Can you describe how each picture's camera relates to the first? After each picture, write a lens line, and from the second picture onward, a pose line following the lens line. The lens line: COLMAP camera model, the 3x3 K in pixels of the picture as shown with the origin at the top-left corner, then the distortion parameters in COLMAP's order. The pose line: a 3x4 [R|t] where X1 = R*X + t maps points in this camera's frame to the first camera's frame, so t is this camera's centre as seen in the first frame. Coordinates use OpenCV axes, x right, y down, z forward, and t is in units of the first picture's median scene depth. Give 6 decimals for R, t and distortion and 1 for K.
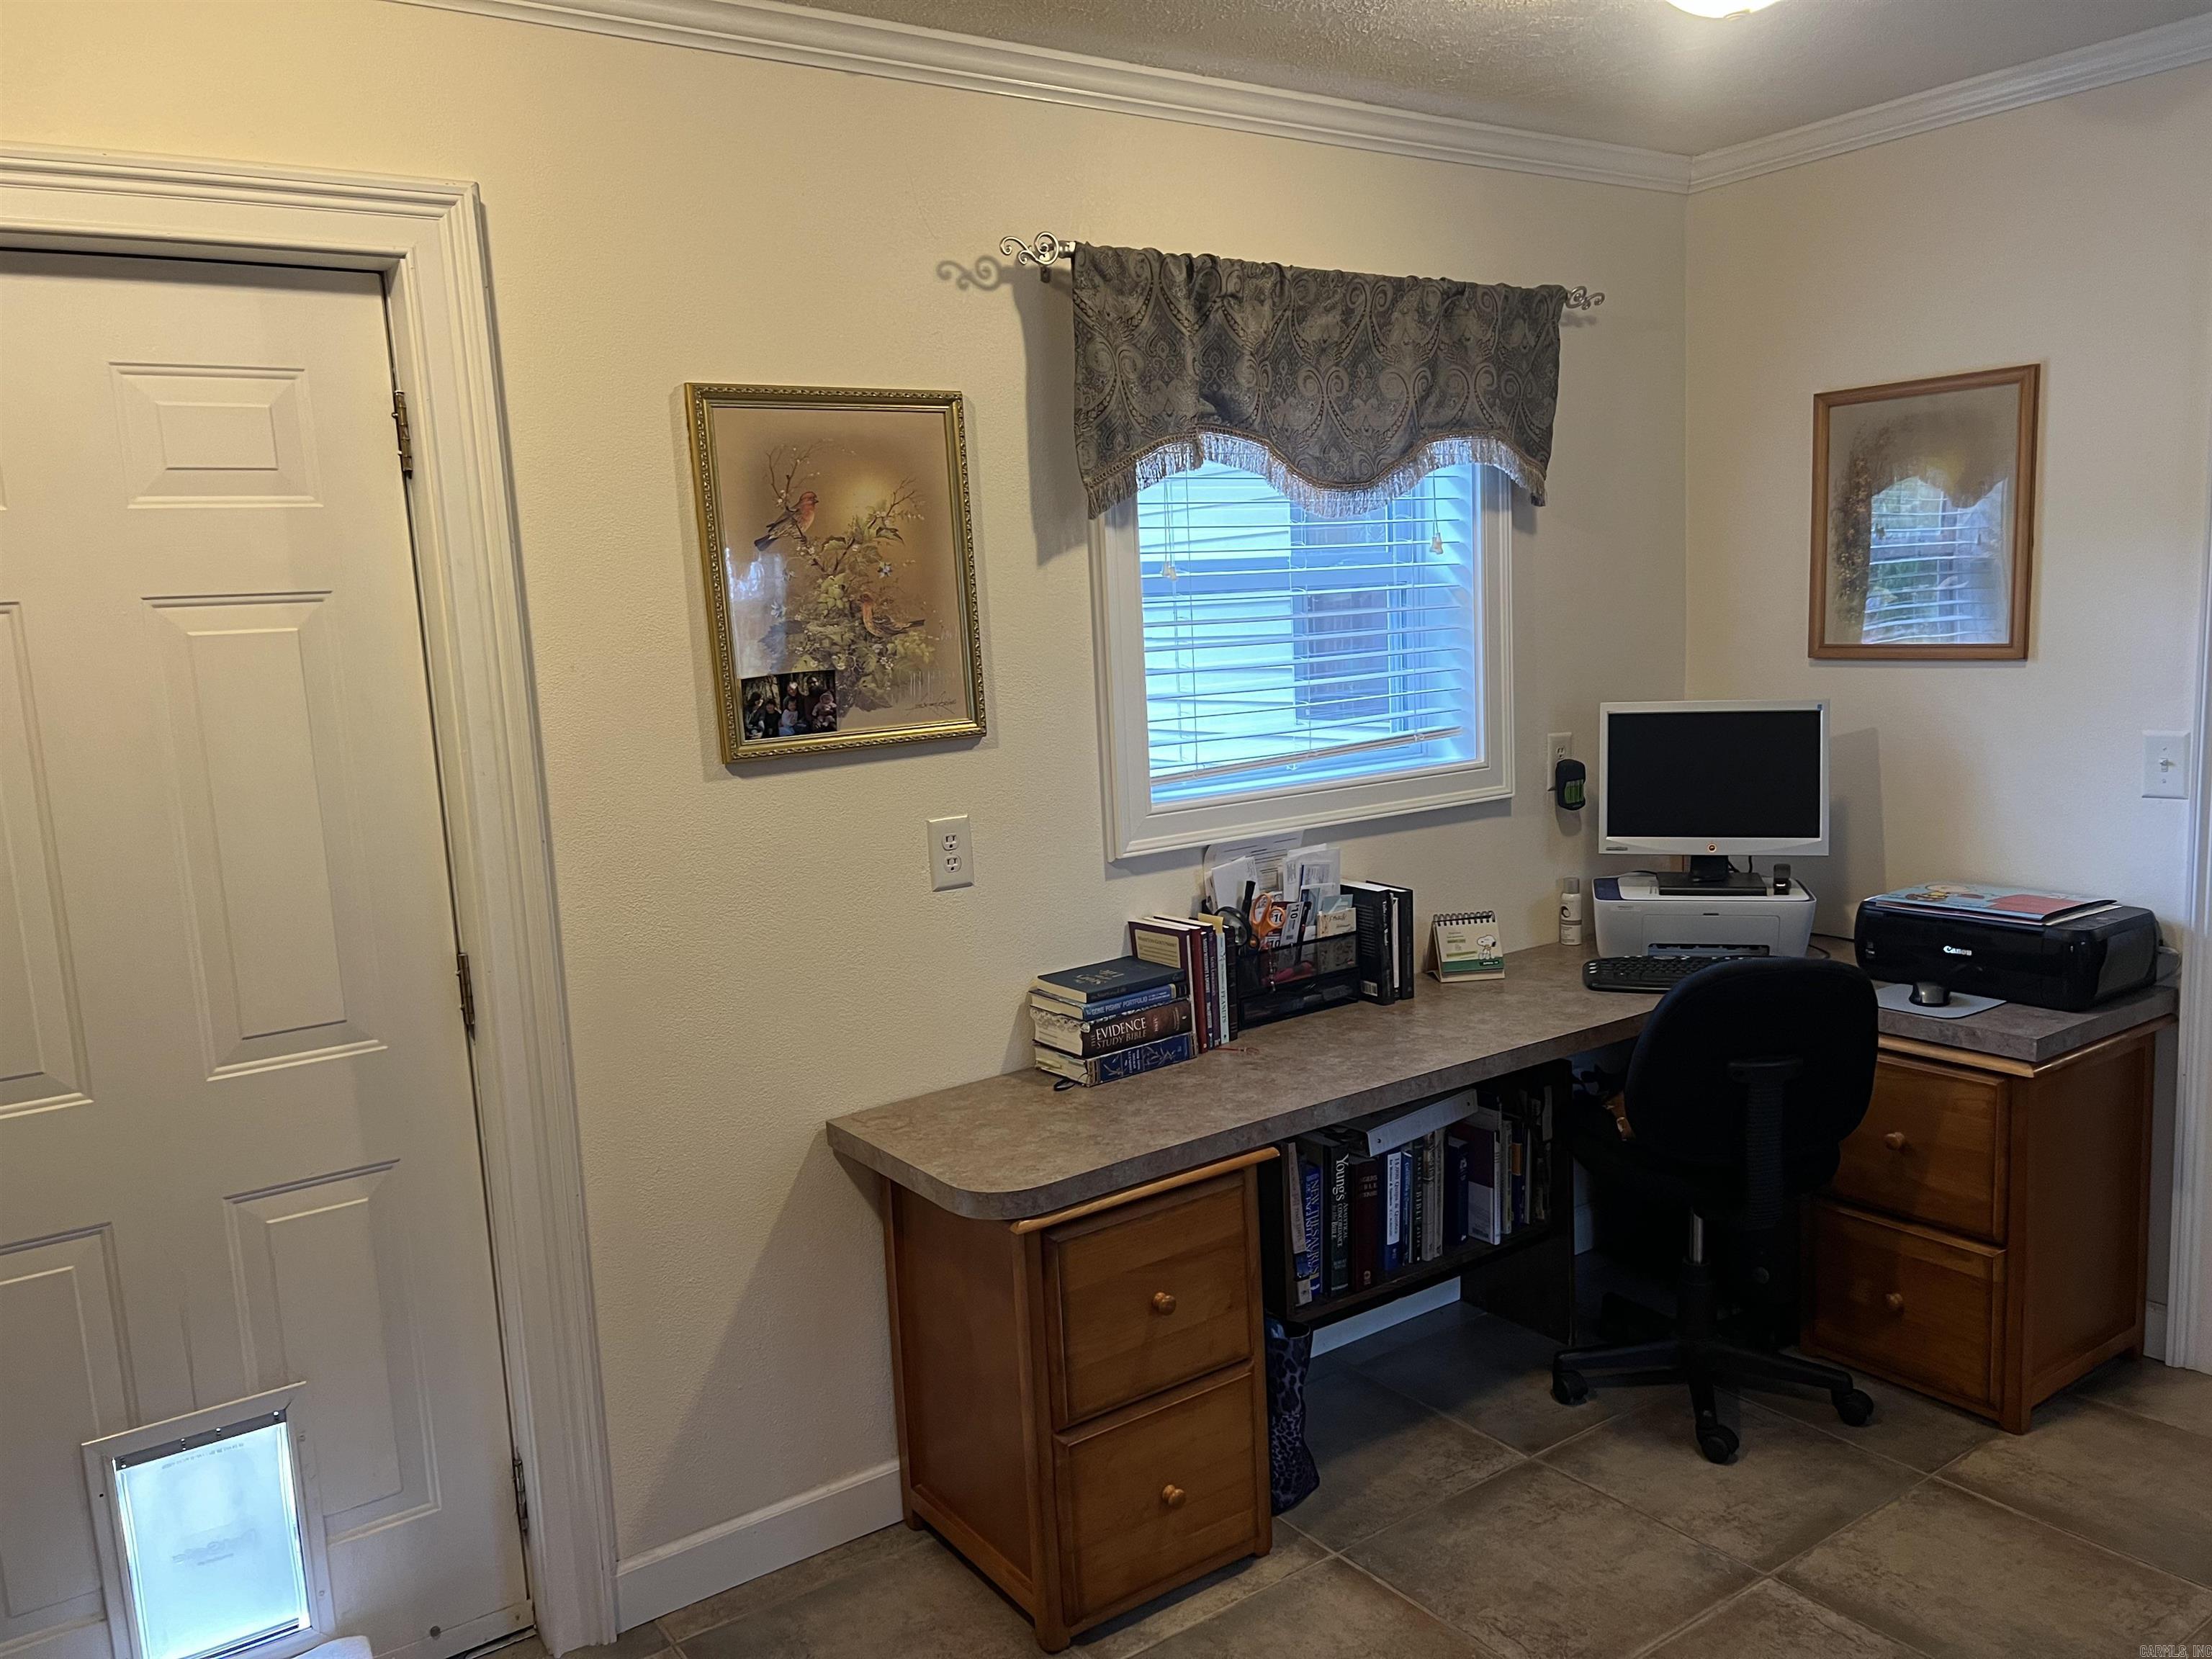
lens RADIAL K [[1654.0, 0, 1115.3], [0, 1654.0, 840.8], [0, 0, 1]] dist [0.067059, -0.089649]
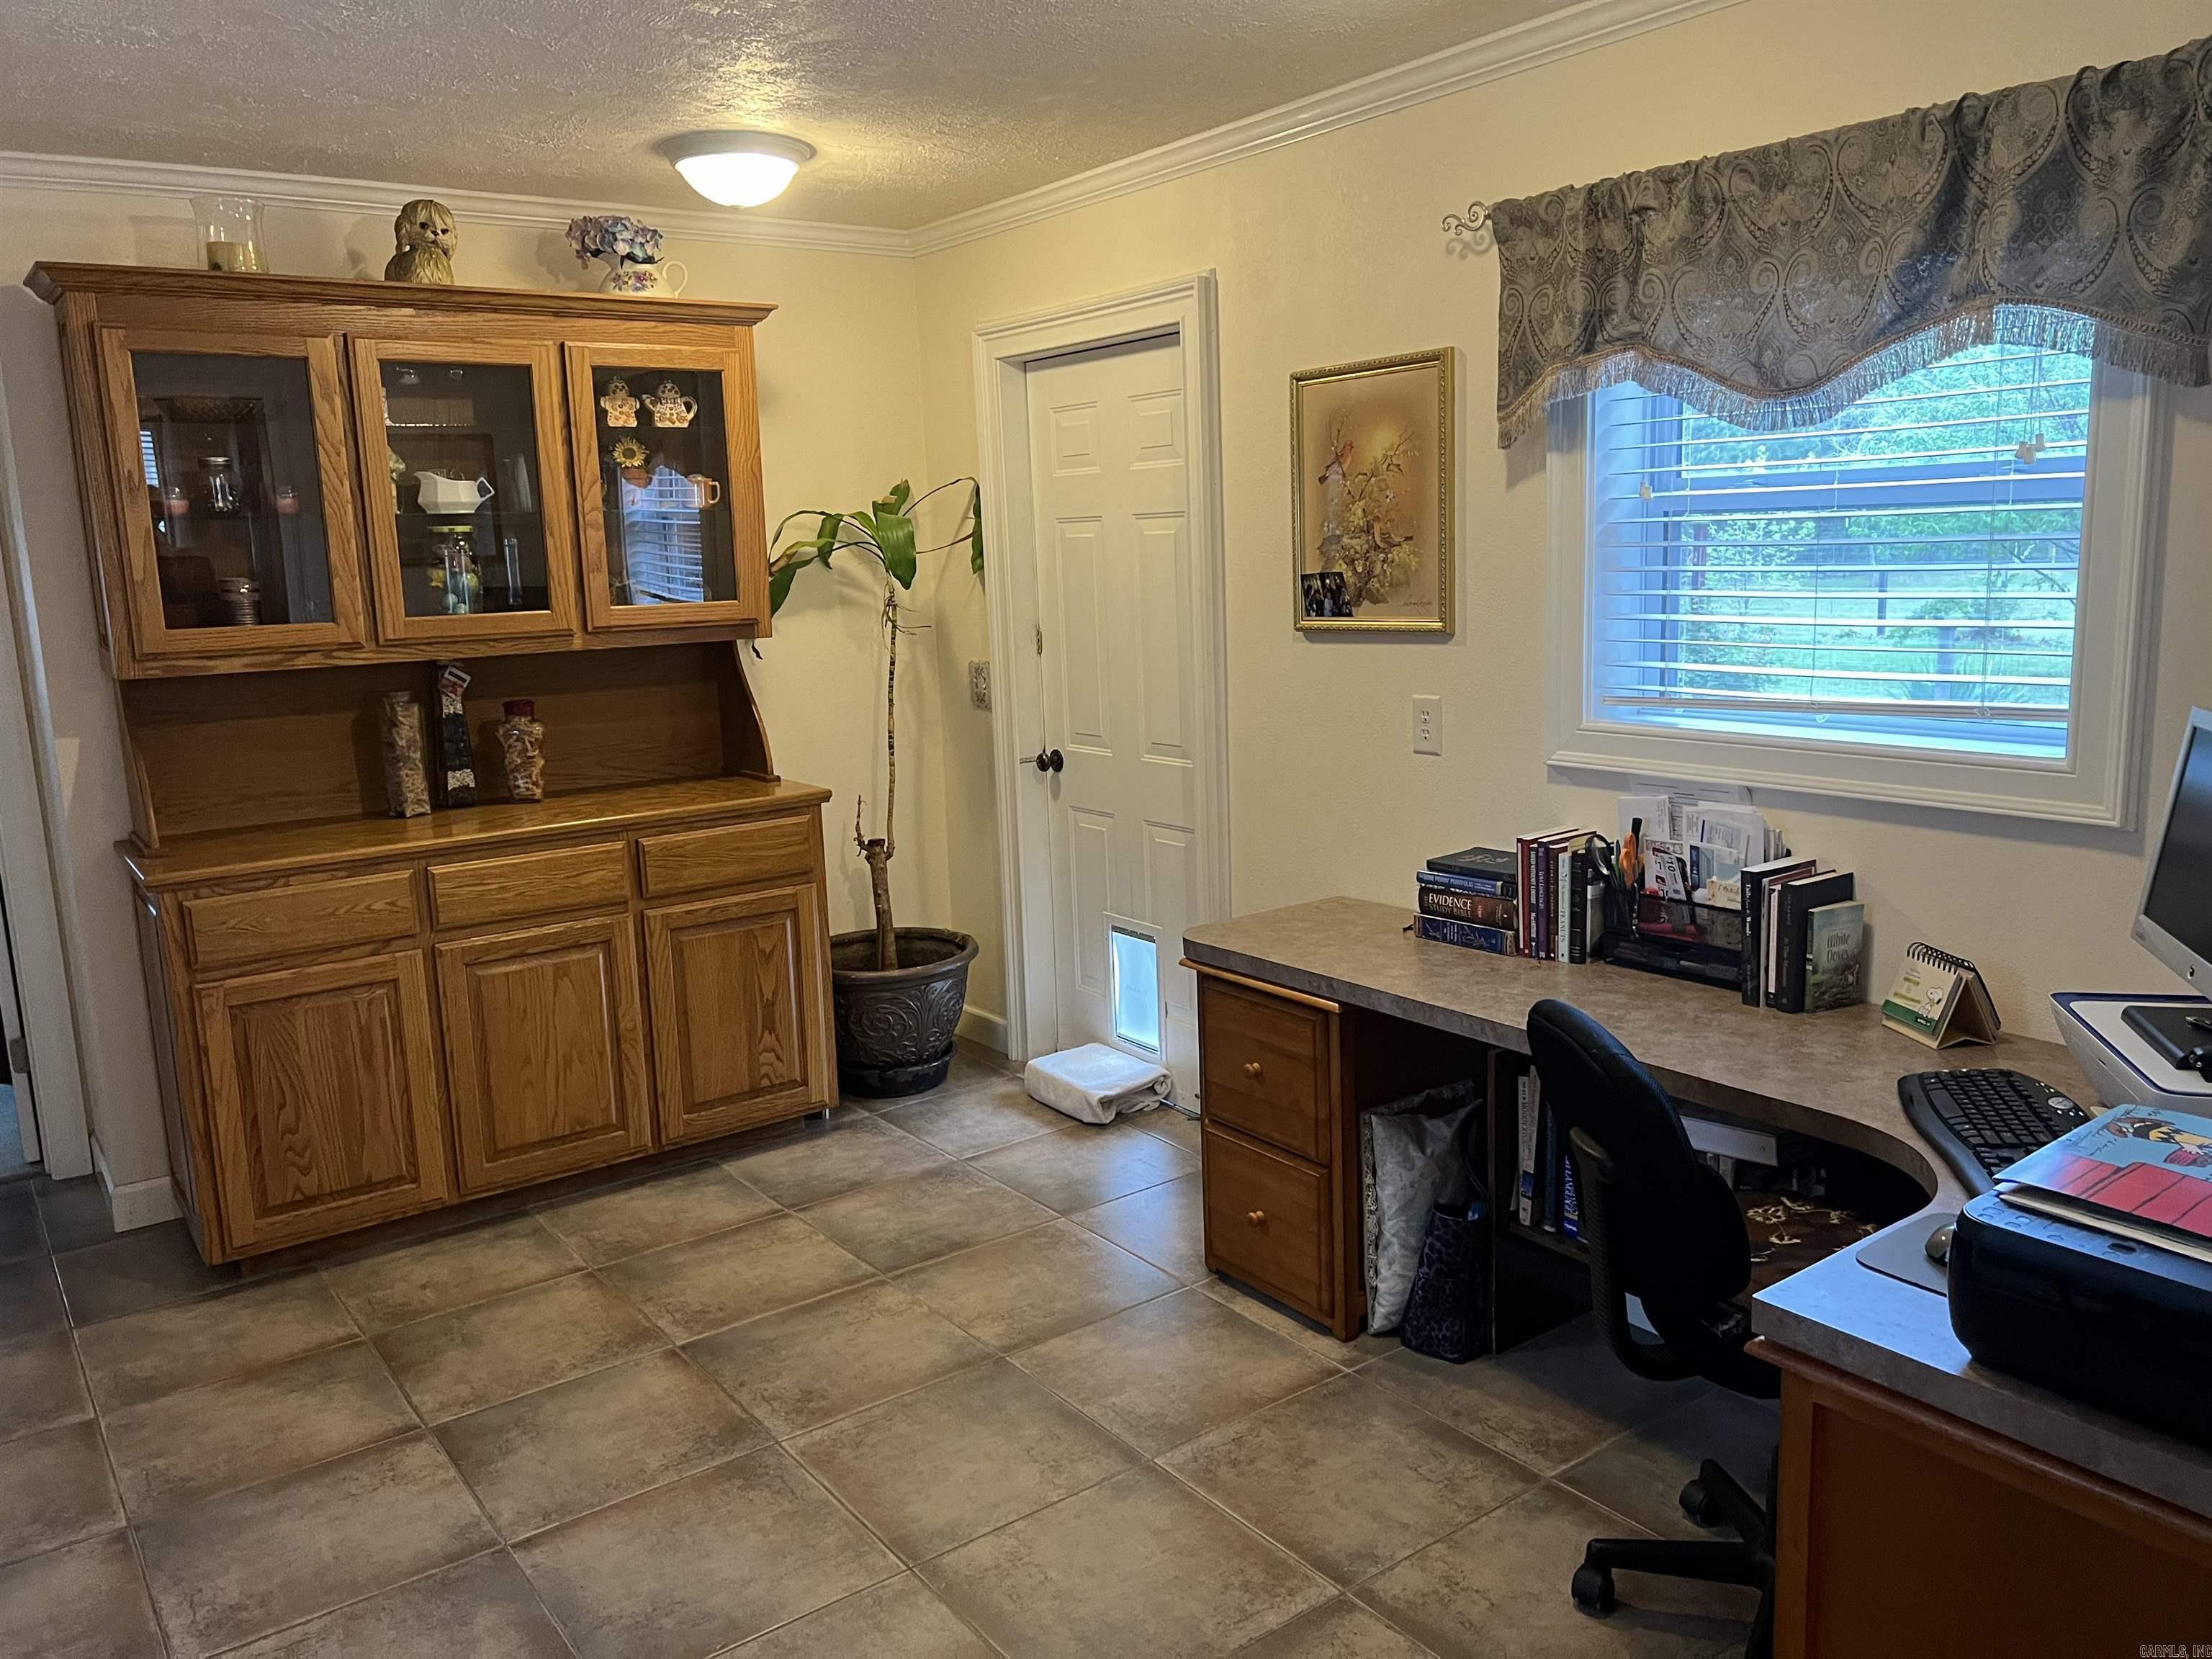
lens RADIAL K [[1654.0, 0, 1109.3], [0, 1654.0, 817.0], [0, 0, 1]] dist [0.067059, -0.089649]
pose [[0.018372, 0.215308, -0.976373, 1.150388], [-0.106760, 0.971378, 0.212197, -0.168160], [0.994115, 0.100339, 0.040832, 0.736895]]
